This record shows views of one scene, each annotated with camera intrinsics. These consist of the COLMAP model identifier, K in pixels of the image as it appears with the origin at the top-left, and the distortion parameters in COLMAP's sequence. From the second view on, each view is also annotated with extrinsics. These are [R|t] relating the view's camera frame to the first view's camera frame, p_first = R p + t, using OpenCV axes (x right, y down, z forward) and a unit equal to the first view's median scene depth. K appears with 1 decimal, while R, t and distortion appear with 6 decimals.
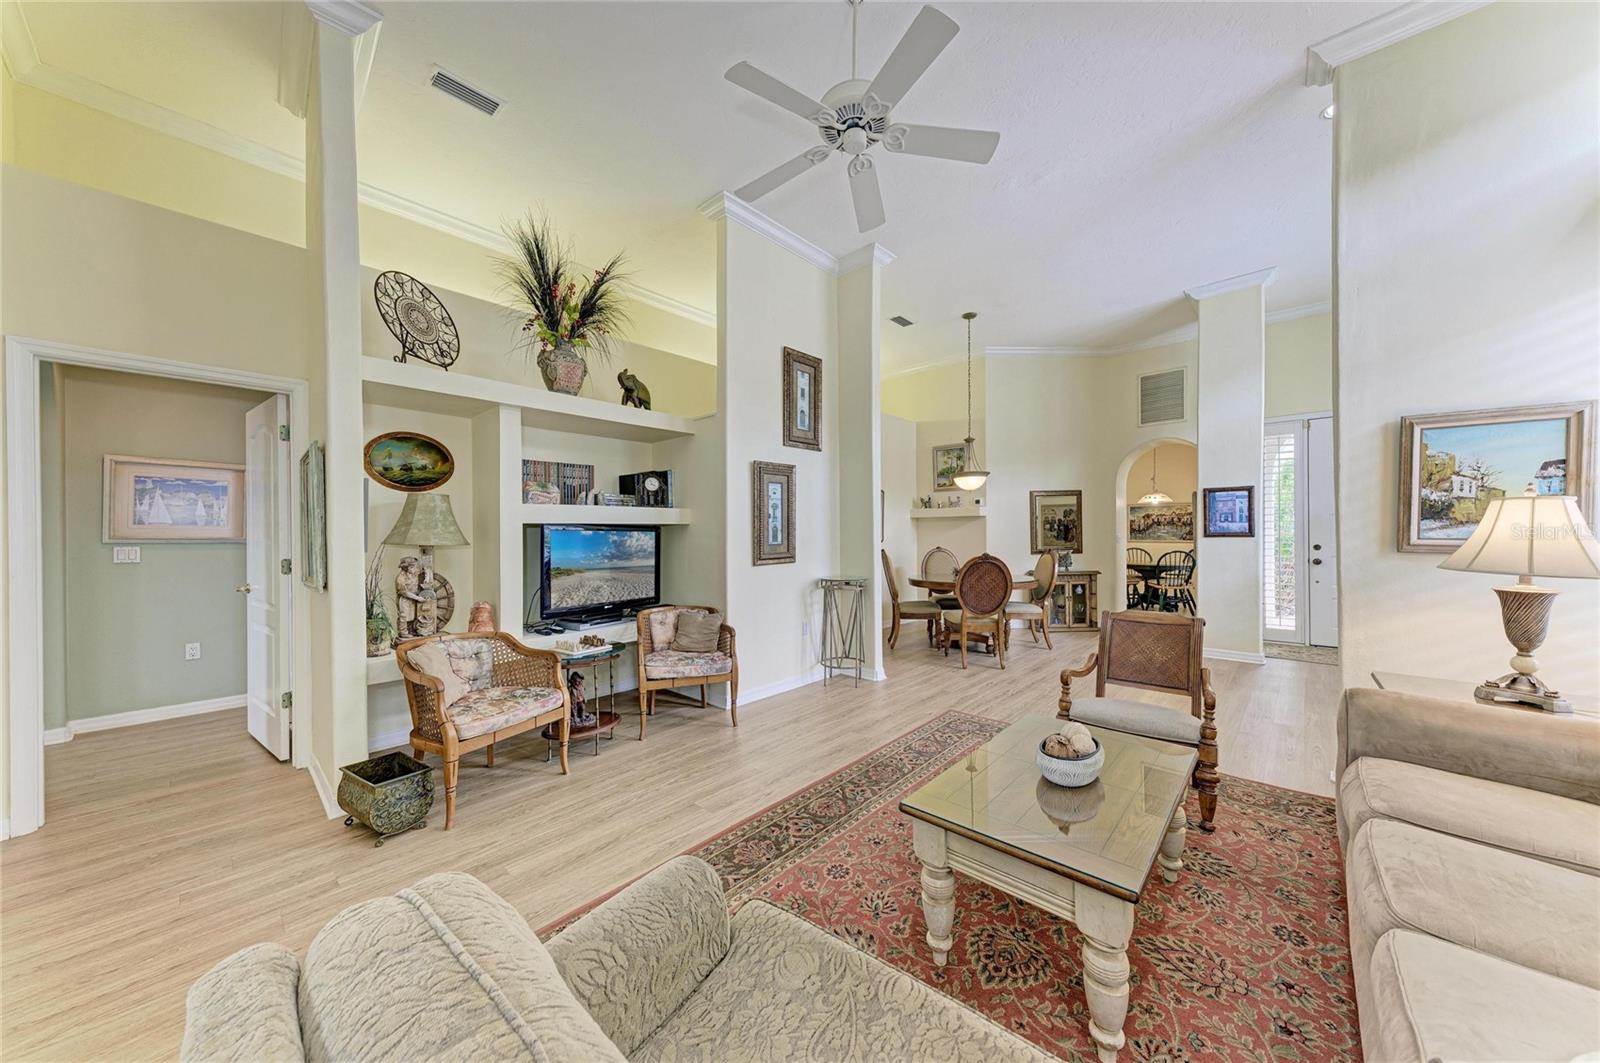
lens RADIAL K [[544.4, 0, 798.4], [0, 544.4, 531.4], [0, 0, 1]] dist [0.017121, -0.003575]
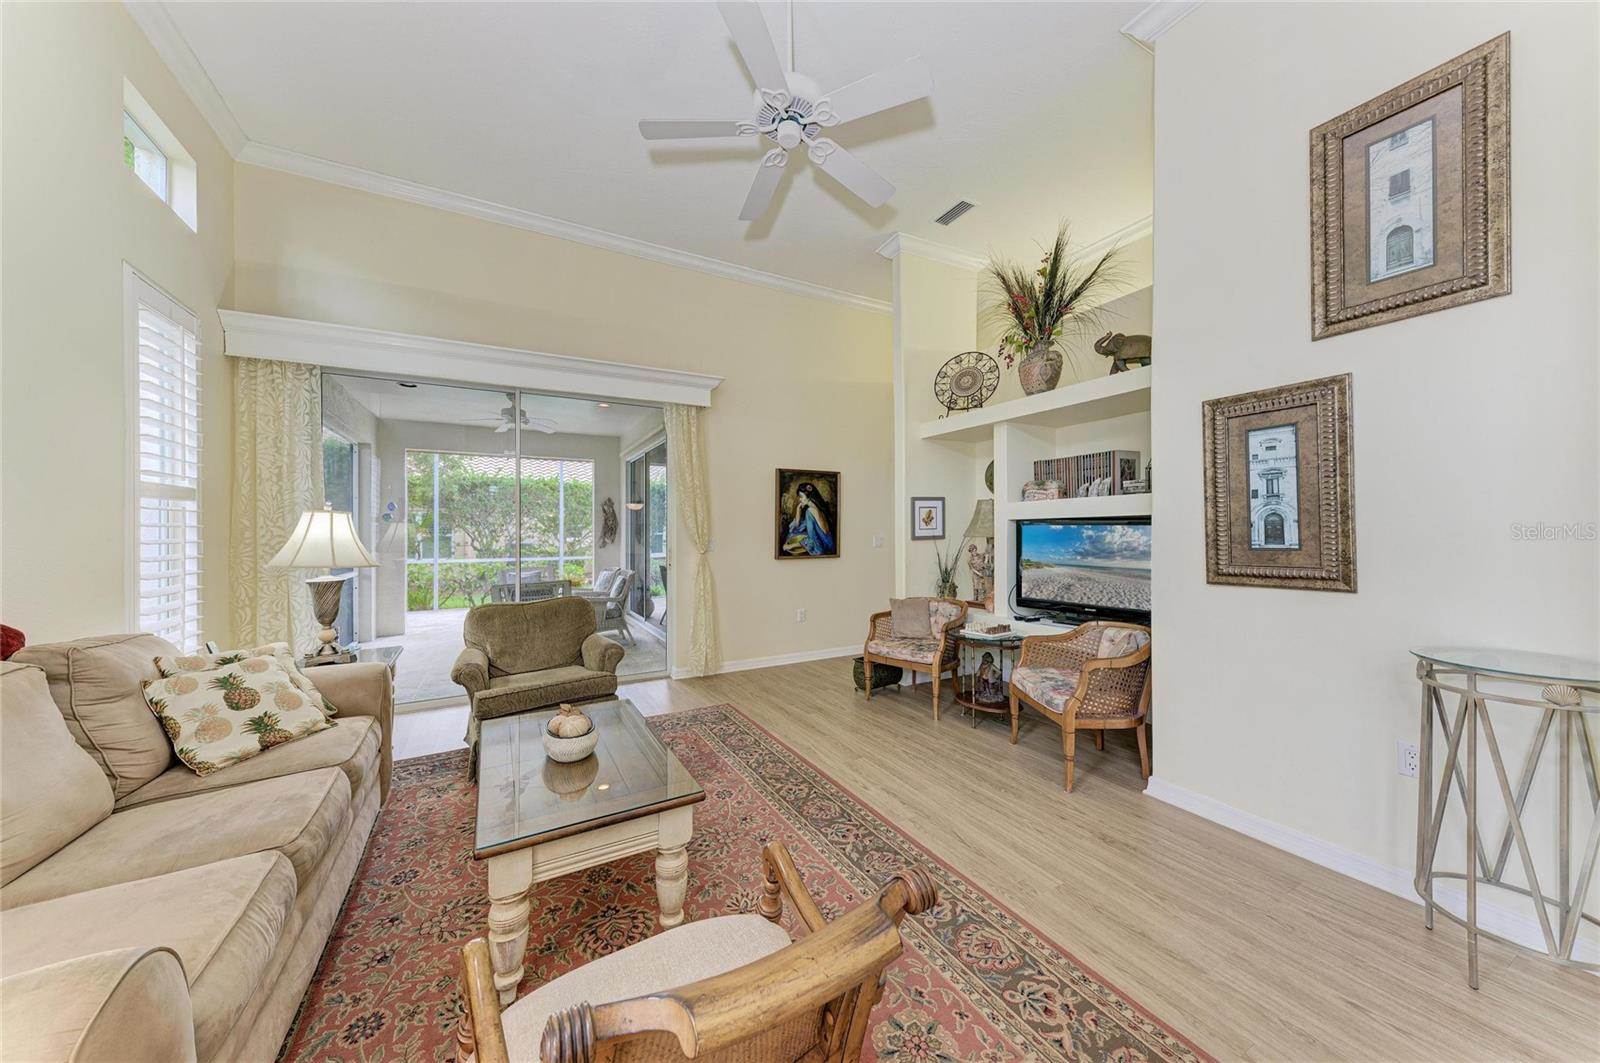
lens RADIAL K [[544.4, 0, 801.0], [0, 544.4, 521.8], [0, 0, 1]] dist [0.017121, -0.003575]
pose [[-0.317819, -0.007450, -0.948122, 0.471852], [0.011572, 0.999864, -0.011736, -0.000536], [0.948081, -0.014702, -0.317689, 0.606662]]
